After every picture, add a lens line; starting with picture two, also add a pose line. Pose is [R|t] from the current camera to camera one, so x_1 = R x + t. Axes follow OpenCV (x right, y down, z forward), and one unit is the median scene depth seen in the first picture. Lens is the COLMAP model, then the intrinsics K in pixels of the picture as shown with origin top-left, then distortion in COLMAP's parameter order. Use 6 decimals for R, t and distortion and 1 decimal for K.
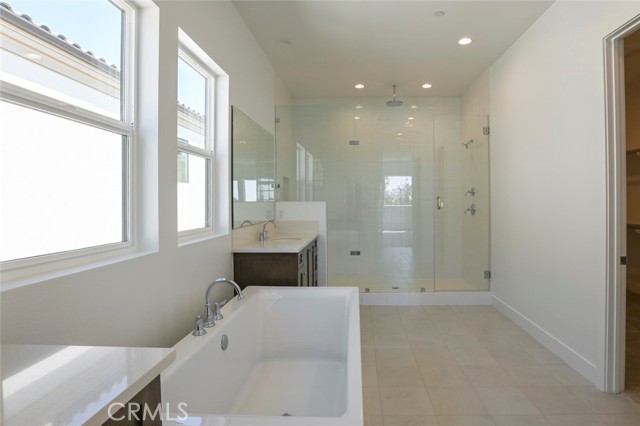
lens RADIAL K [[350.8, 0, 341.8], [0, 350.8, 202.8], [0, 0, 1]] dist [-0.051480, 0.001521]
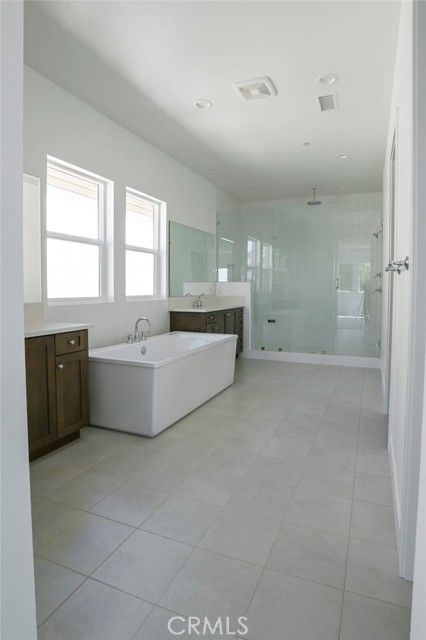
lens RADIAL K [[350.8, 0, 232.4], [0, 350.8, 301.9], [0, 0, 1]] dist [-0.051480, 0.001521]
pose [[0.941919, 0.024698, -0.334930, 0.508534], [-0.012175, 0.999148, 0.039438, 0.029601], [0.335619, -0.033070, 0.941417, -0.439928]]
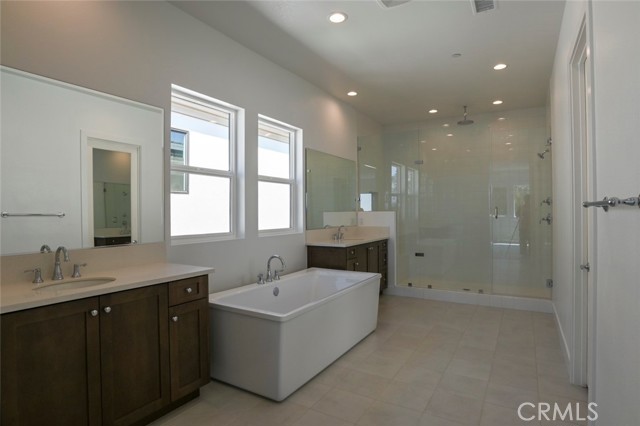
lens RADIAL K [[344.9, 0, 320.0], [0, 344.9, 213.0], [0, 0, 1]] dist [-0.049135, 0.000477]
pose [[0.874968, 0.001704, -0.484178, 0.459228], [-0.000429, 0.999996, 0.002746, -0.001907], [0.484181, -0.002195, 0.874965, -0.280855]]
